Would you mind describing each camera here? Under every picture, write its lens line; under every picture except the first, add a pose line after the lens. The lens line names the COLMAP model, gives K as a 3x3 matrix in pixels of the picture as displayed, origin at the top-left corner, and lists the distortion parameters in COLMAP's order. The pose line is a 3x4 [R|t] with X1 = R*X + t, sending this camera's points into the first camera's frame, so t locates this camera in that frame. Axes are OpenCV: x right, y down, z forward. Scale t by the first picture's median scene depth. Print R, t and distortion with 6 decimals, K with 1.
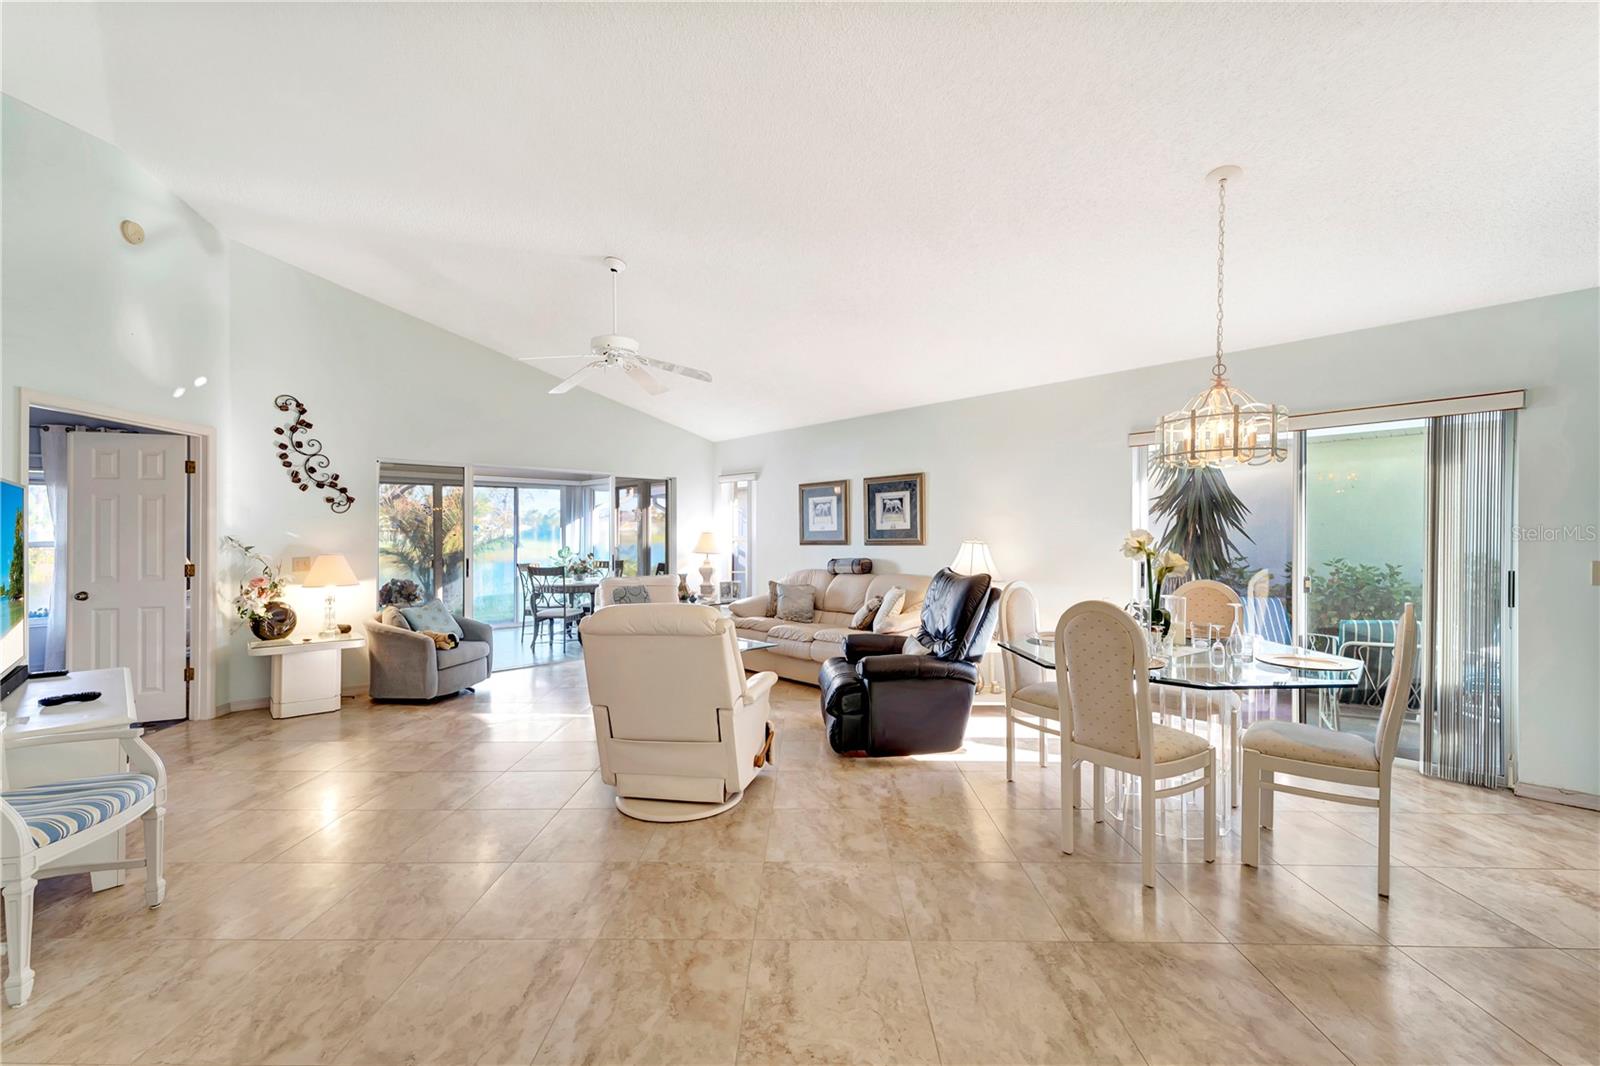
lens RADIAL K [[655.1, 0, 793.6], [0, 655.1, 533.2], [0, 0, 1]] dist [0.008430, -0.003418]
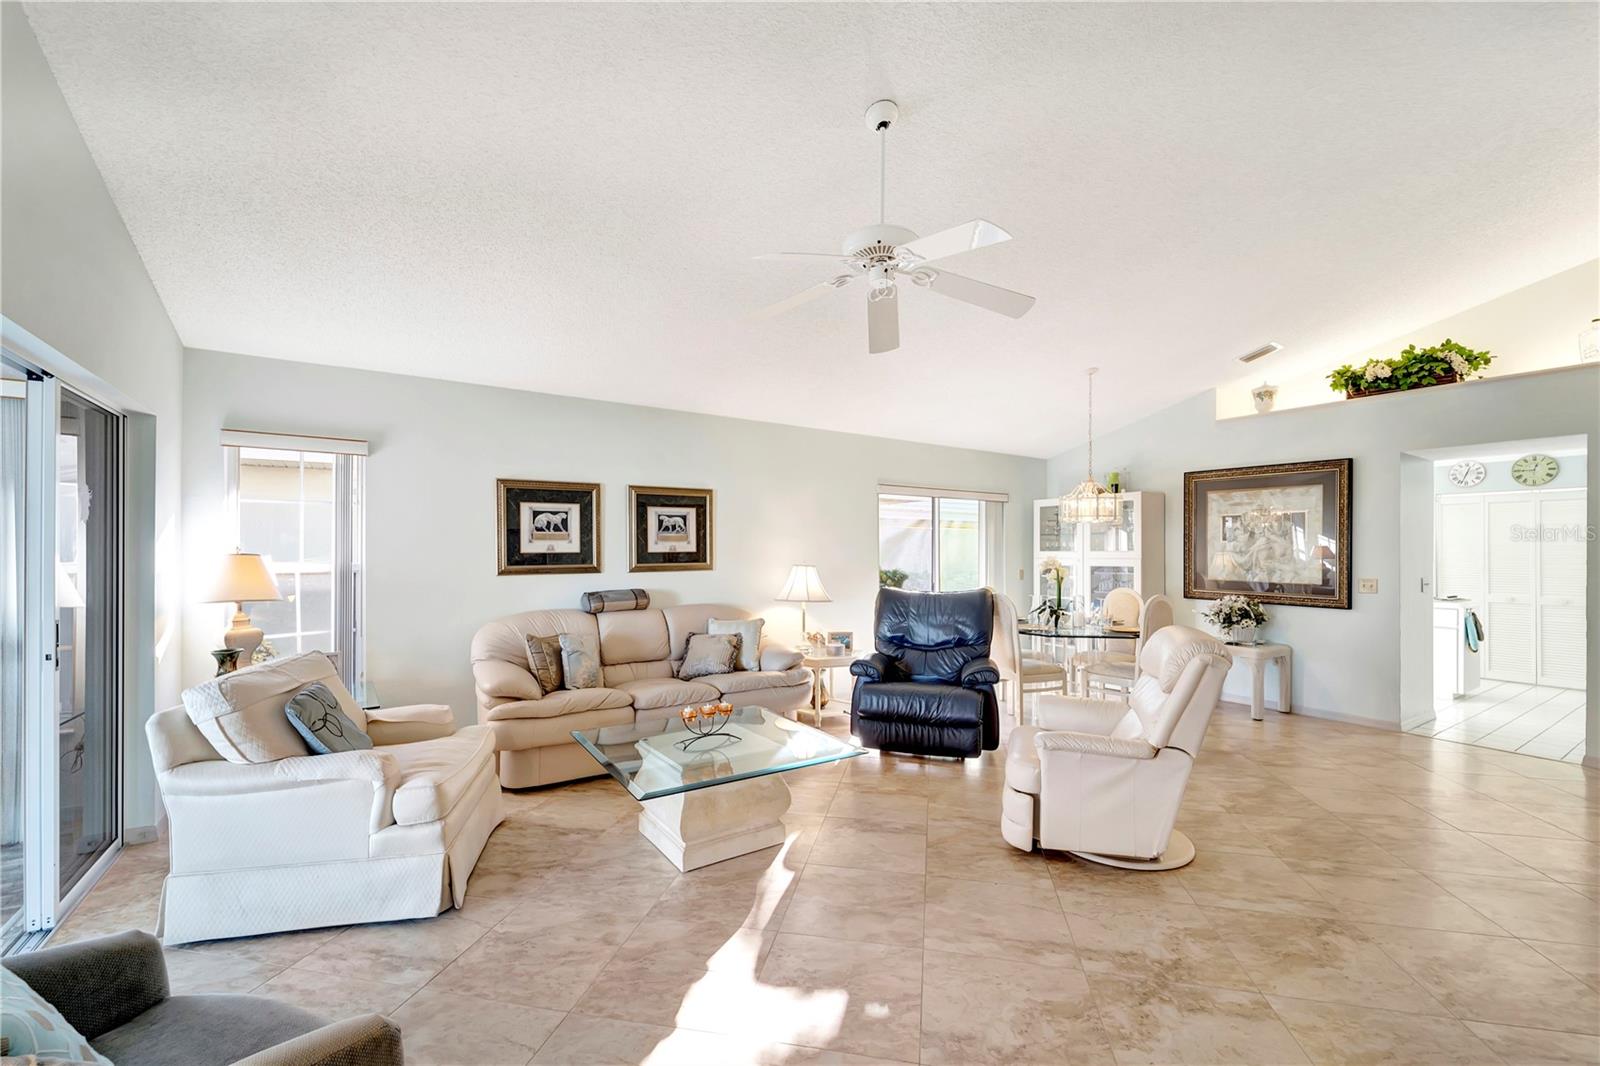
lens RADIAL K [[655.1, 0, 802.5], [0, 655.1, 553.6], [0, 0, 1]] dist [0.008430, -0.003418]
pose [[0.193826, 0.005961, 0.981018, -0.745392], [-0.004722, 0.999976, -0.005144, -0.000726], [-0.981024, -0.003635, 0.193850, 0.795497]]
